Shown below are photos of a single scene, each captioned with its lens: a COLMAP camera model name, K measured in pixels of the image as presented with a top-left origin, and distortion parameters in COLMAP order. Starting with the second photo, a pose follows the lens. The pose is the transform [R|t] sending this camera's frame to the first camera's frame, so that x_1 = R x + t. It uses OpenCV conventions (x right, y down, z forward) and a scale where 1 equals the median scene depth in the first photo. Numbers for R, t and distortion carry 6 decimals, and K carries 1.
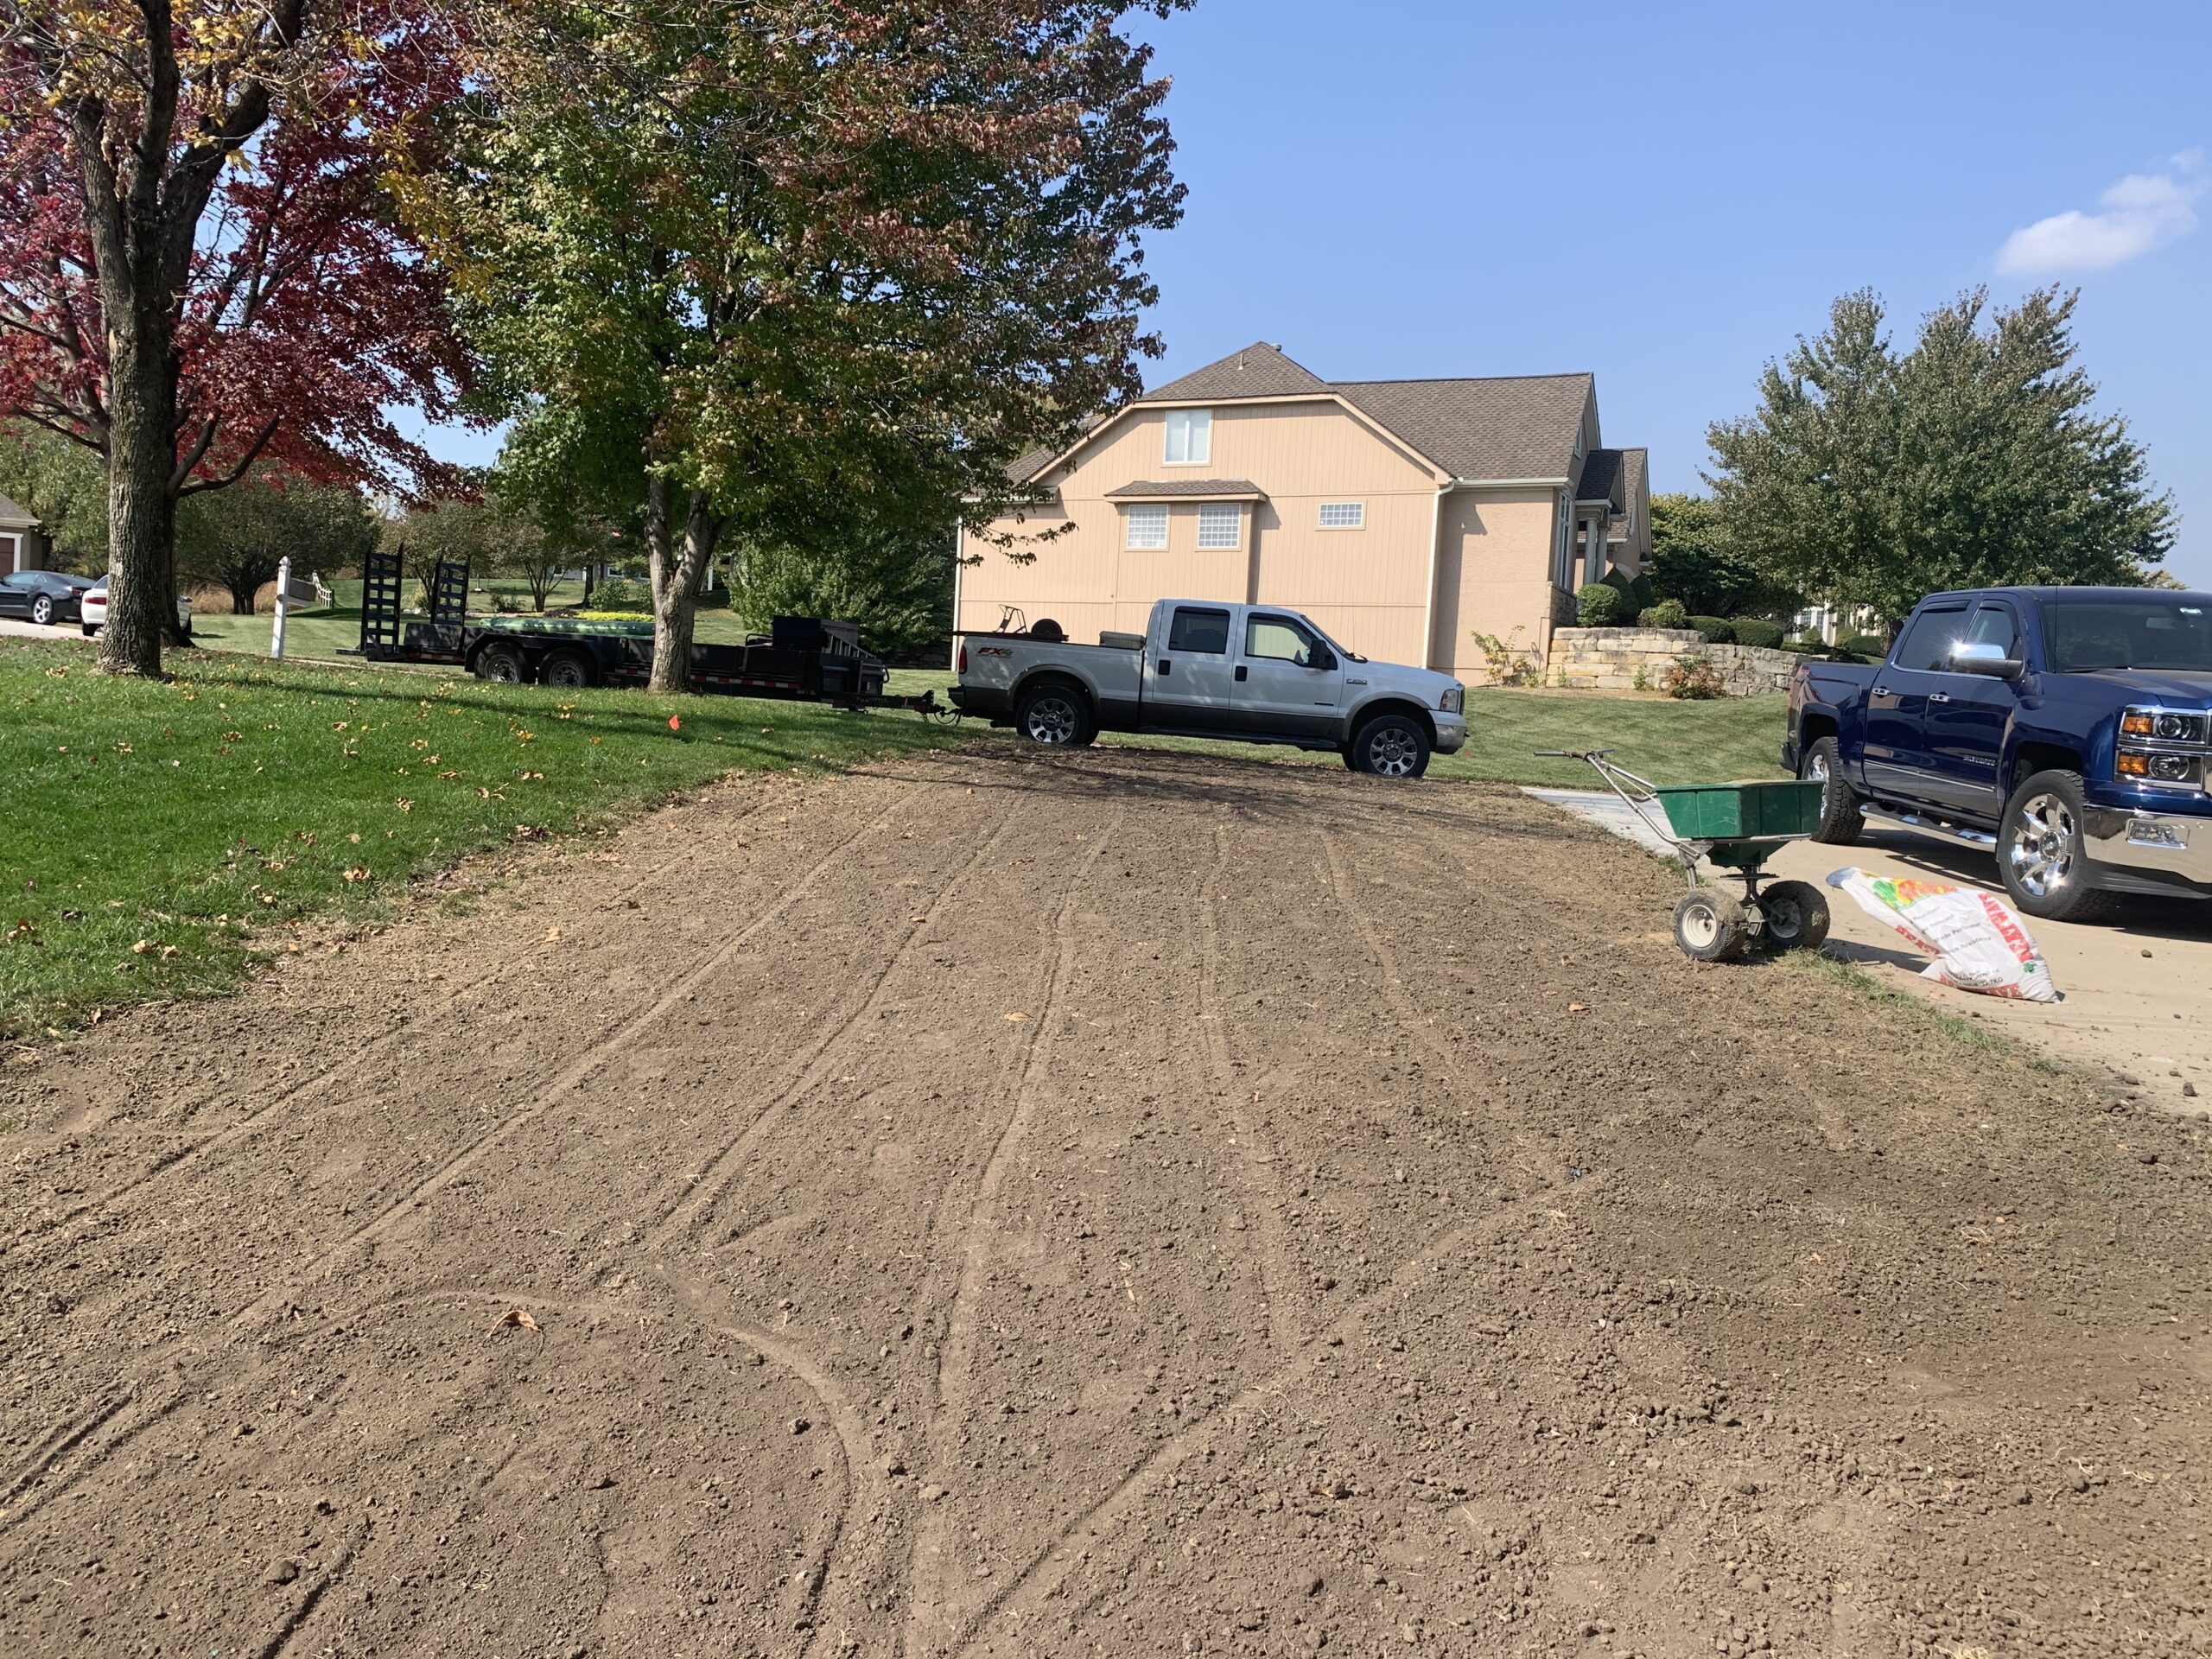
lens RADIAL K [[1772.5, 0, 1092.2], [0, 1772.5, 795.2], [0, 0, 1]] dist [0.104935, -0.001575]
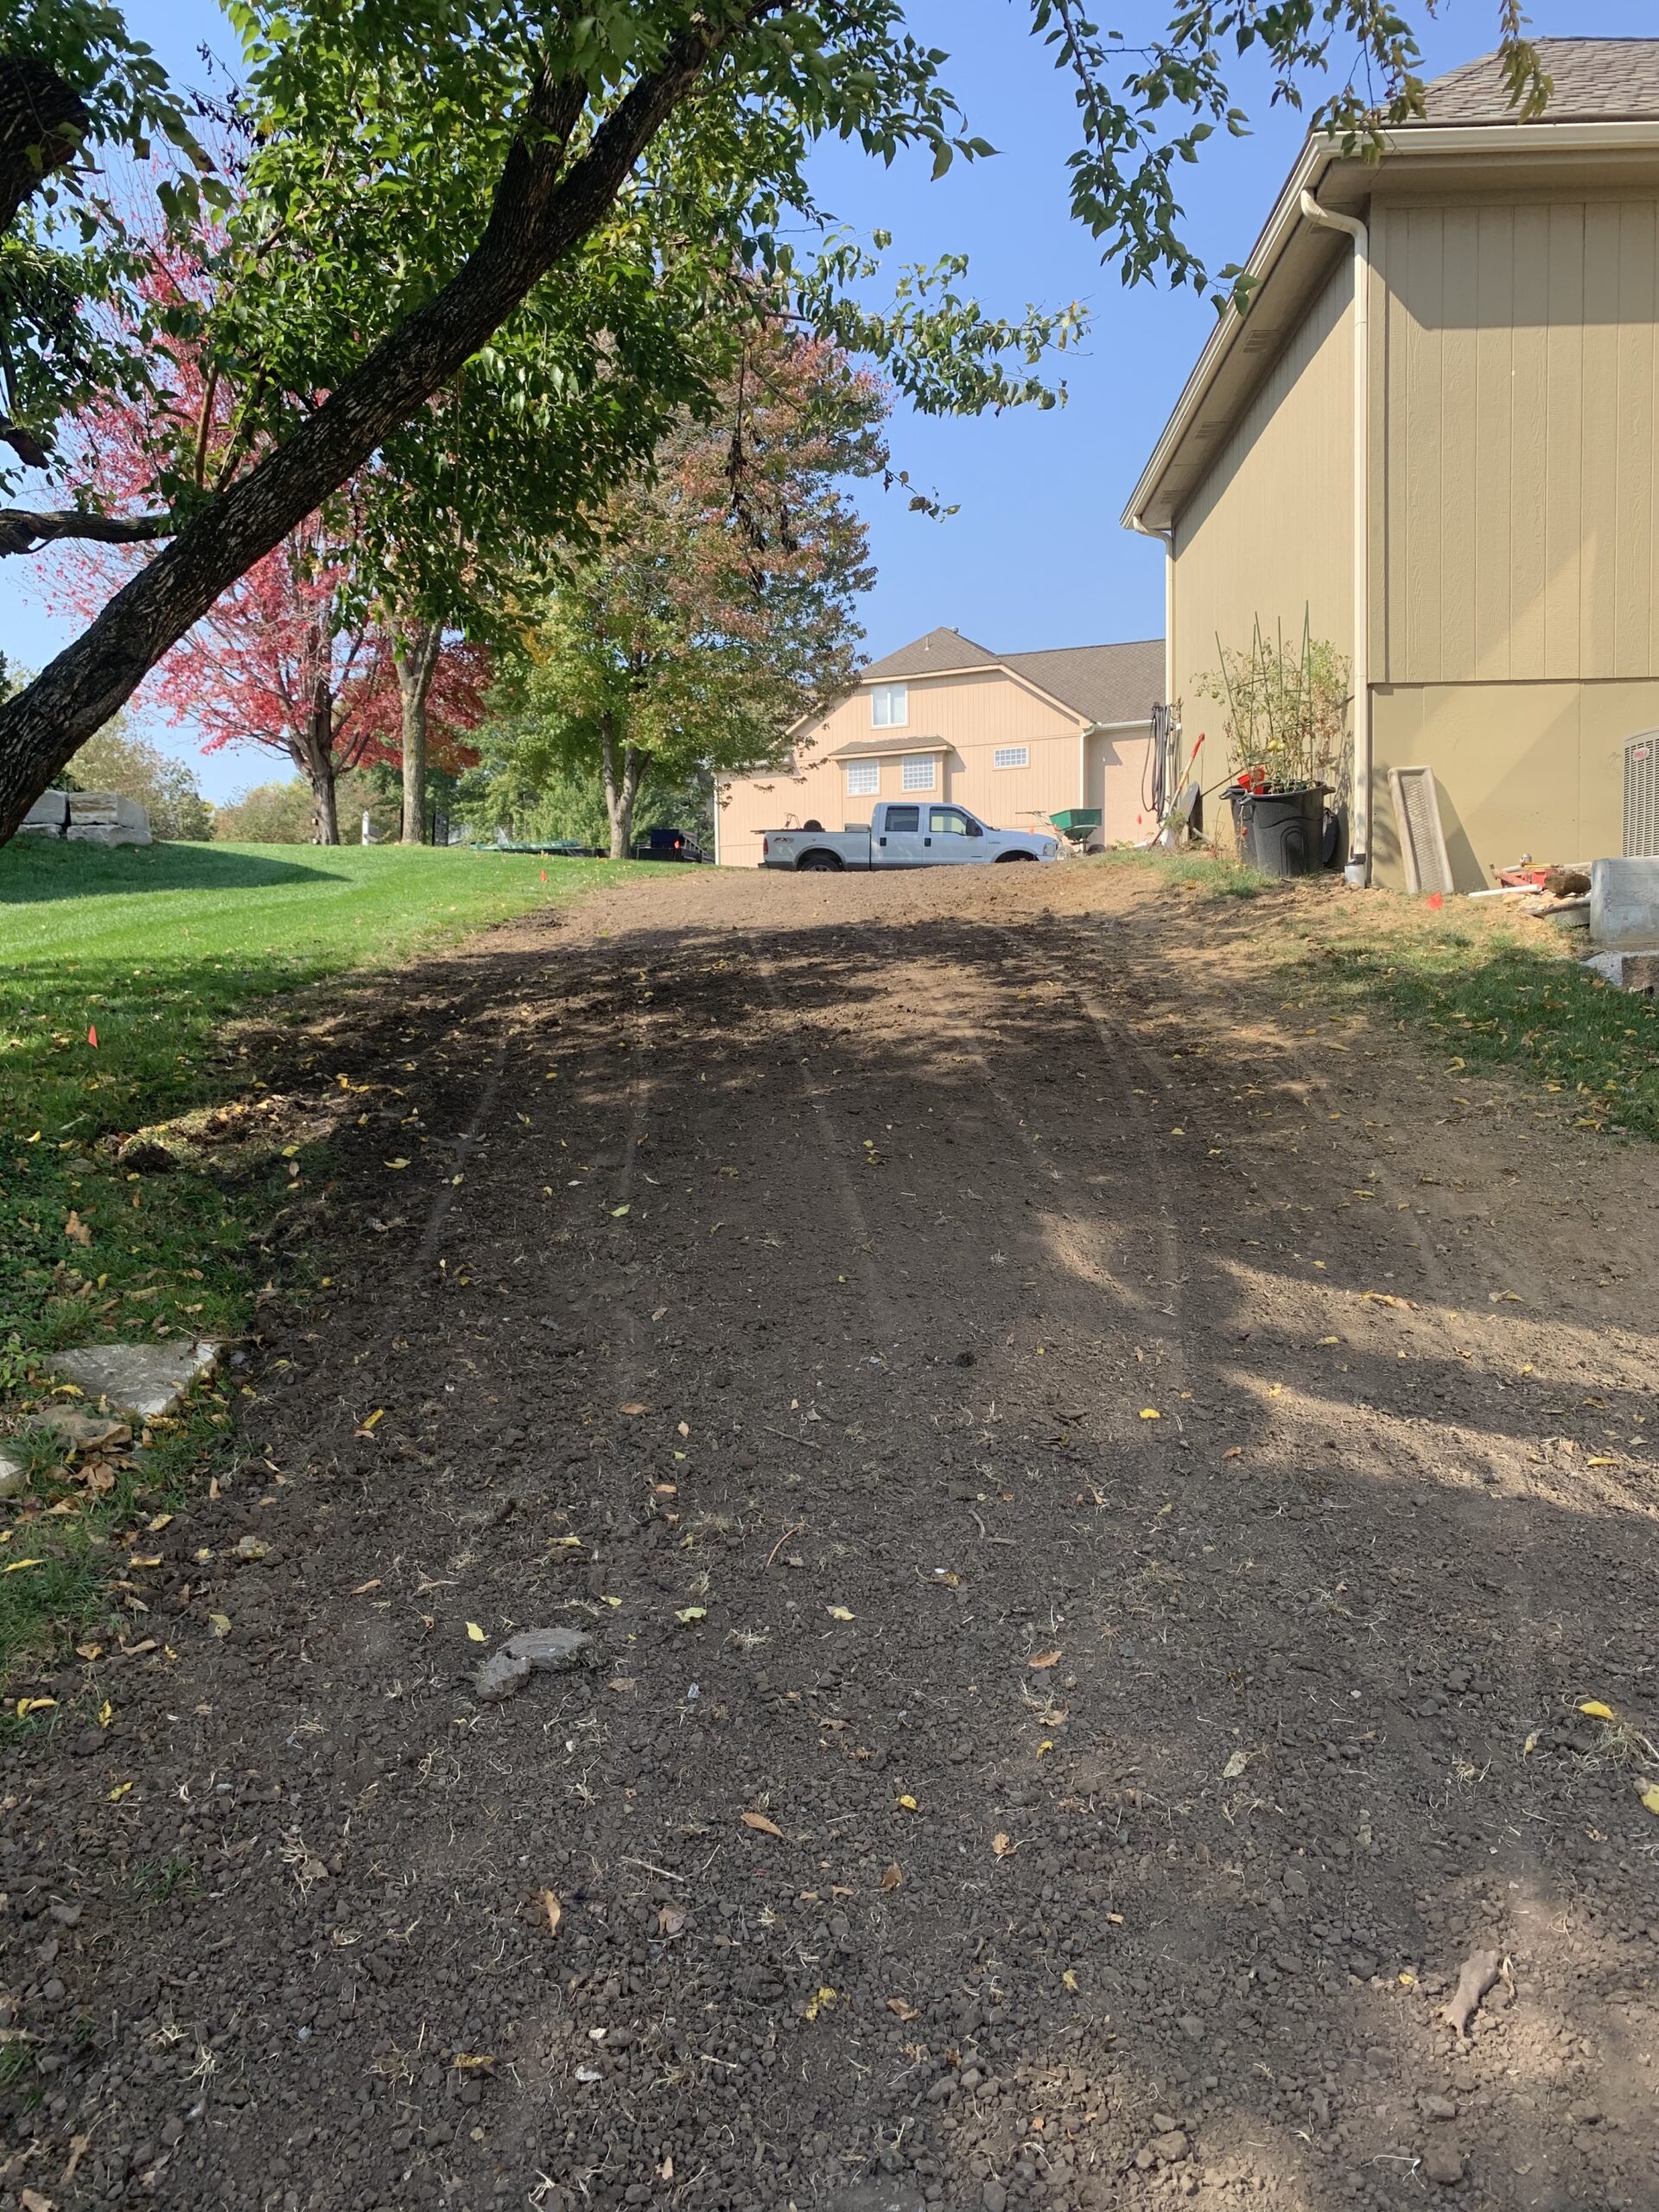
lens RADIAL K [[1772.5, 0, 829.5], [0, 1772.5, 1106.0], [0, 0, 1]] dist [0.104935, -0.001575]
pose [[0.997584, -0.069441, 0.002194, -0.032036], [0.069384, 0.997393, 0.019812, 0.142527], [-0.003564, -0.019611, 0.999801, -0.709743]]
